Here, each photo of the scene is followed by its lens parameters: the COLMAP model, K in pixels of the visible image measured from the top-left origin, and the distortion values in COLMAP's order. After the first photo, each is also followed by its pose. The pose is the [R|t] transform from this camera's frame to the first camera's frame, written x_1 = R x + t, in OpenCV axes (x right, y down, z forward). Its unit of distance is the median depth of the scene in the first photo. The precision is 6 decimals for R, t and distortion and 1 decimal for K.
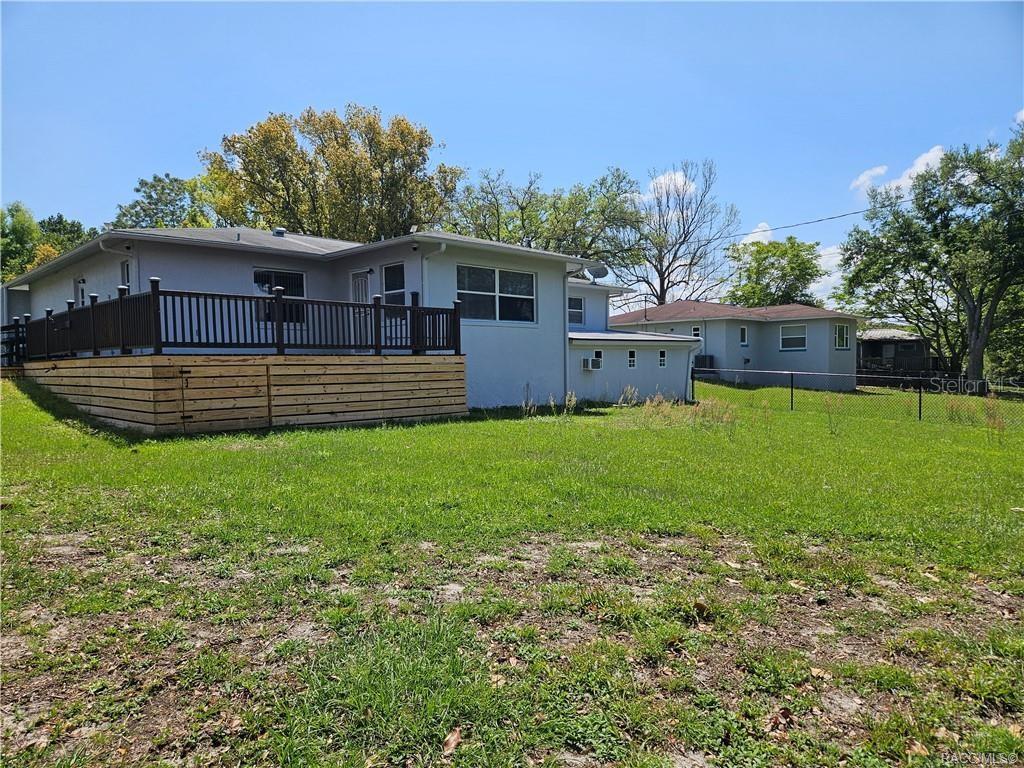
lens RADIAL K [[680.5, 0, 499.0], [0, 680.5, 397.8], [0, 0, 1]] dist [0.070217, -0.059669]
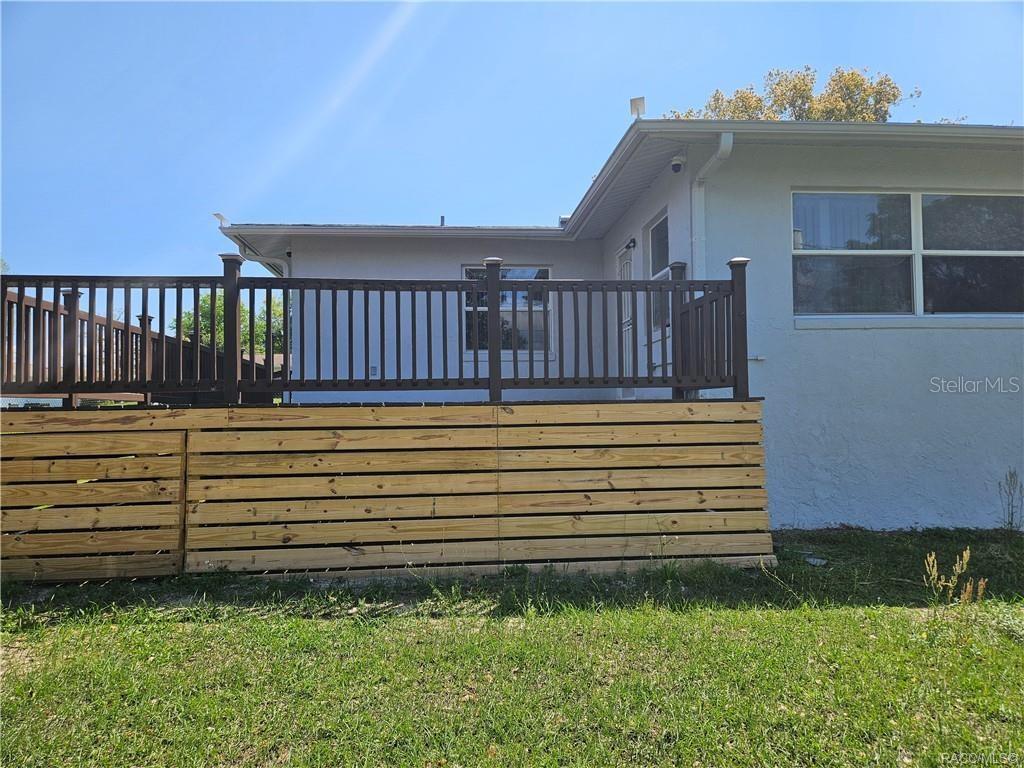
lens RADIAL K [[680.5, 0, 510.8], [0, 680.5, 383.5], [0, 0, 1]] dist [0.070217, -0.059669]
pose [[0.781502, -0.023421, -0.623464, 0.096161], [-0.027622, 0.997016, -0.072077, -0.050021], [0.623291, 0.073550, 0.778523, 0.763548]]
